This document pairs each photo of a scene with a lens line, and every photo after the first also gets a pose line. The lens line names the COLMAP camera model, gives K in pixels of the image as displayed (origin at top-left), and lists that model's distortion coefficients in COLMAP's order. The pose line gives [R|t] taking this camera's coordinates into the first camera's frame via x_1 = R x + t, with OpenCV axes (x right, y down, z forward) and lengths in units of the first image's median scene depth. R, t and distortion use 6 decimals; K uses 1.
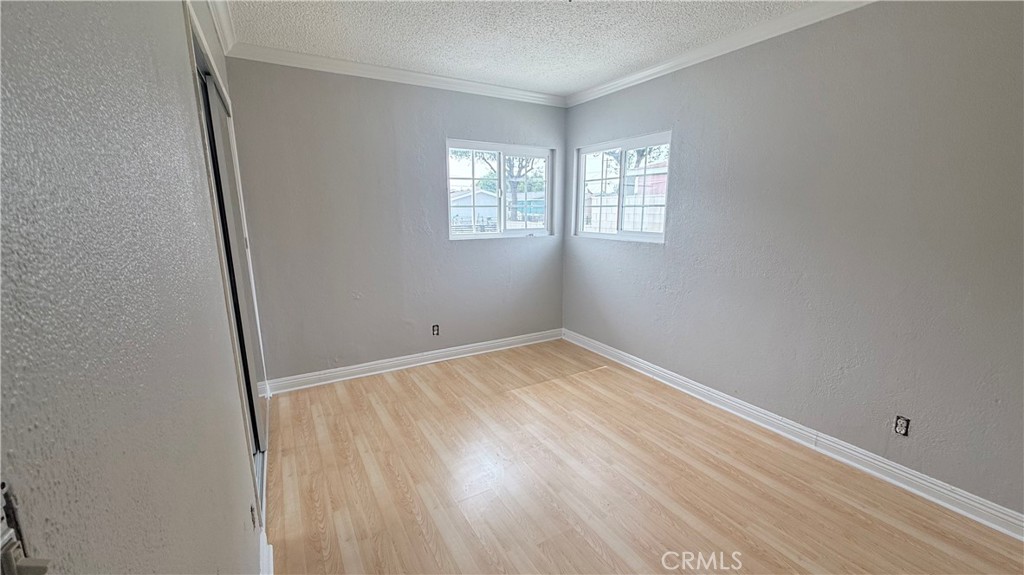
lens RADIAL K [[408.9, 0, 507.0], [0, 408.9, 285.7], [0, 0, 1]] dist [0.002046, -0.000357]
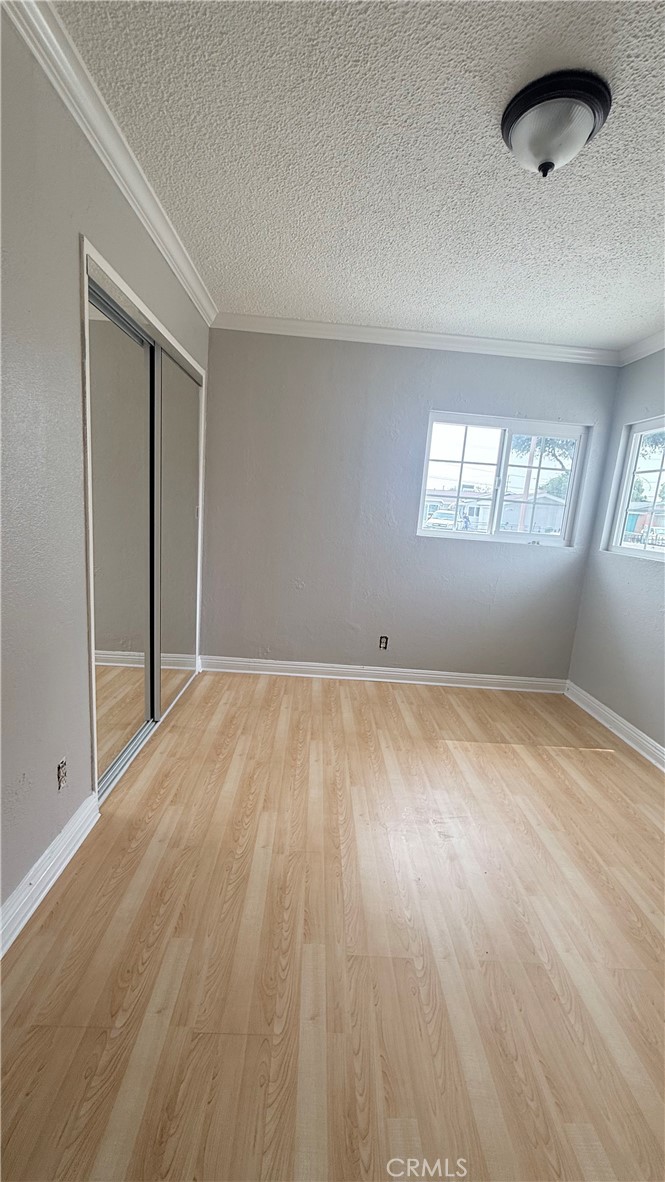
lens RADIAL K [[472.0, 0, 330.6], [0, 472.0, 582.7], [0, 0, 1]] dist [0.002046, -0.000357]
pose [[0.878671, 0.149878, -0.453292, 0.160948], [-0.166632, 0.986015, 0.003015, 0.005917], [0.447404, 0.072883, 0.891357, 0.114647]]
